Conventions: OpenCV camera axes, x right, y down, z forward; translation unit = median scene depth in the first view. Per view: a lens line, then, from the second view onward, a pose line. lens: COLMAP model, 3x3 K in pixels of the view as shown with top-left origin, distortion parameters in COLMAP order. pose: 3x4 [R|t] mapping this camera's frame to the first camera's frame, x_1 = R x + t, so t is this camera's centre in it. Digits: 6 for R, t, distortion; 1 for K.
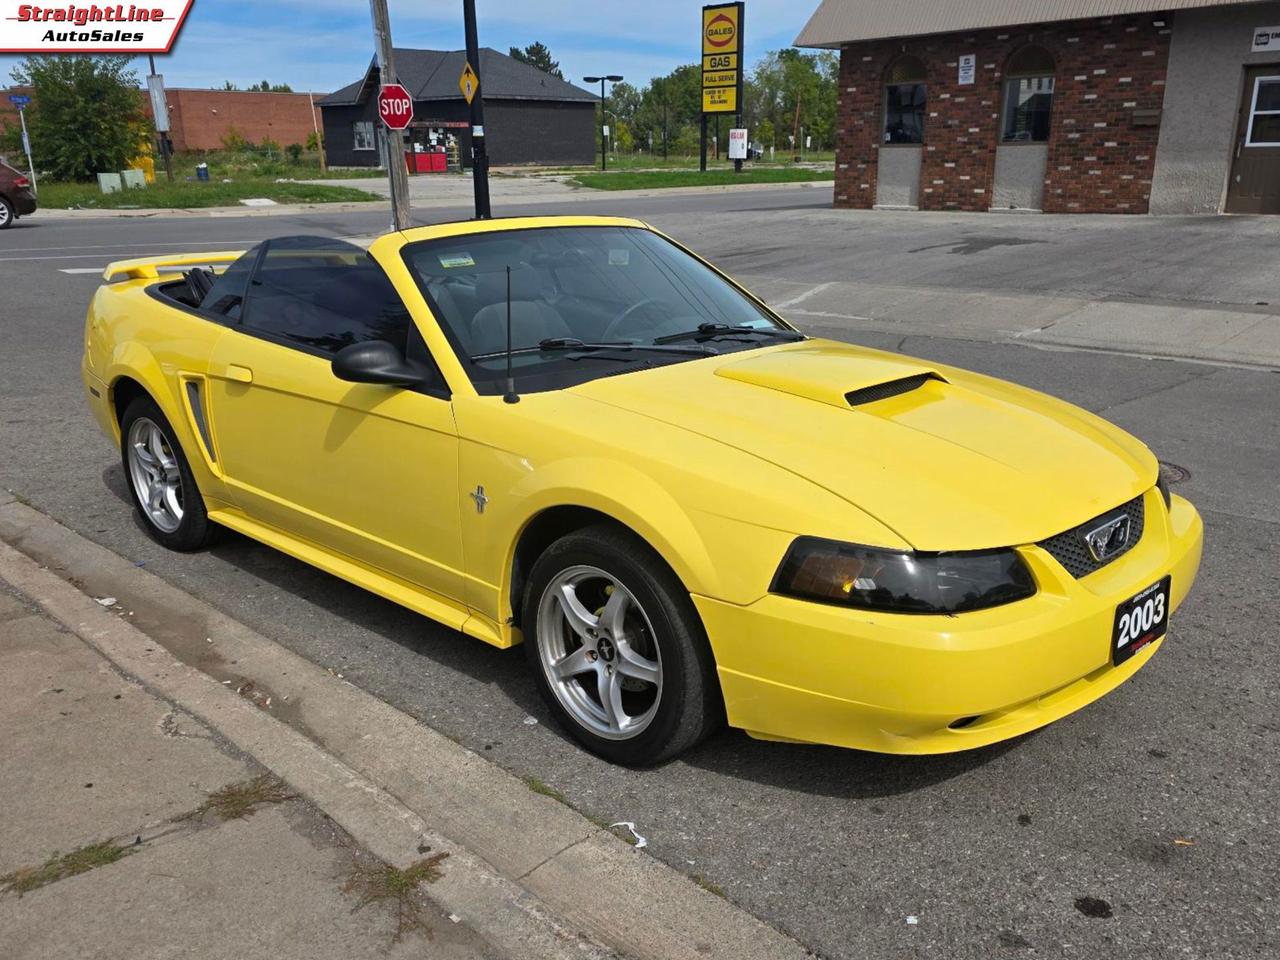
lens RADIAL K [[1156.6, 0, 613.7], [0, 1156.6, 549.8], [0, 0, 1]] dist [0.077270, -0.076944]
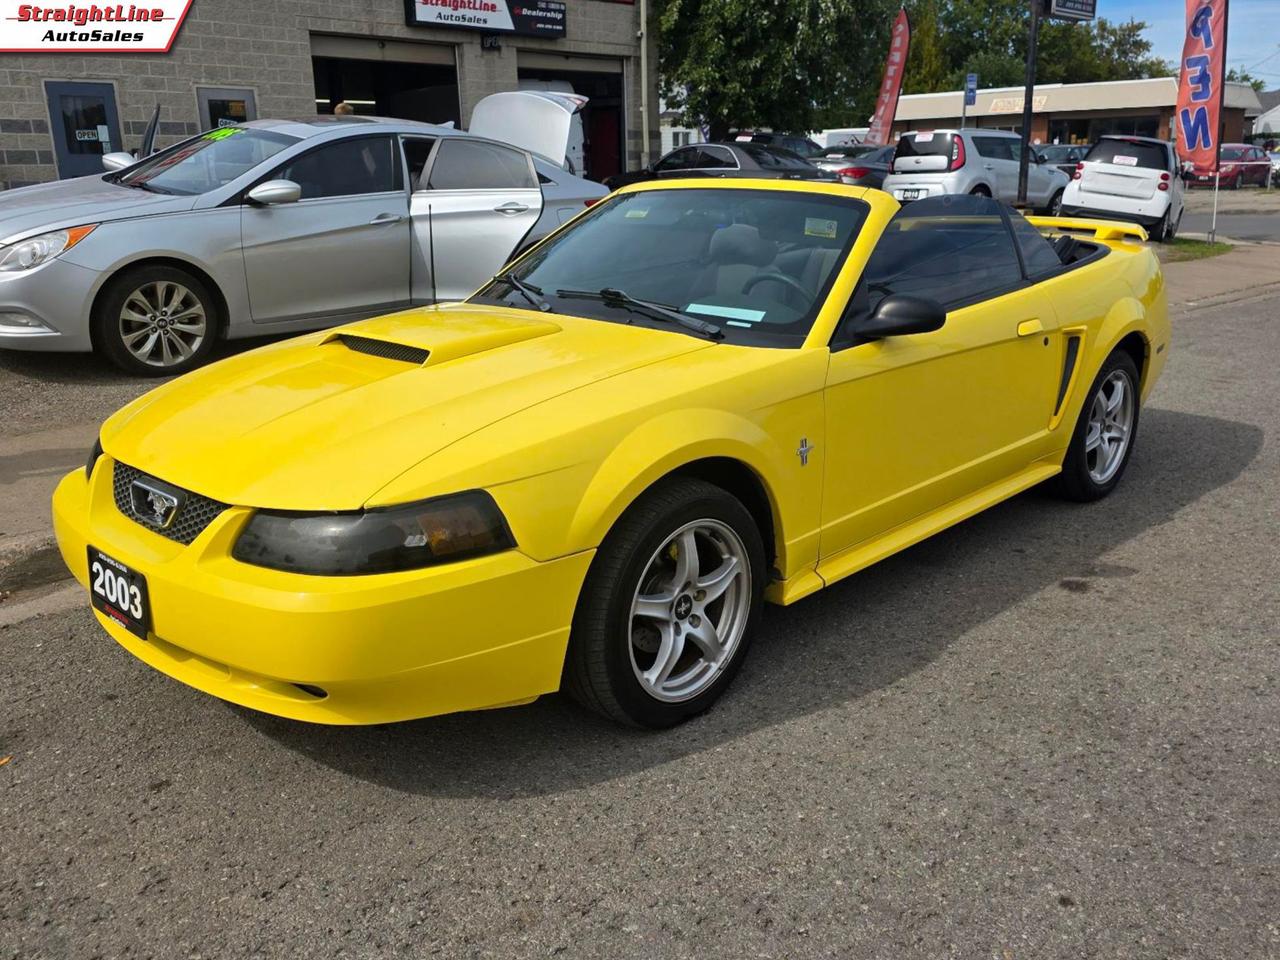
lens RADIAL K [[1077.4, 0, 636.5], [0, 1077.4, 457.3], [0, 0, 1]] dist [0.077386, -0.080055]
pose [[0.027291, 0.271649, -0.962009, 0.297834], [-0.308987, 0.917532, 0.250324, -0.090771], [0.950674, 0.290417, 0.108976, 0.294855]]
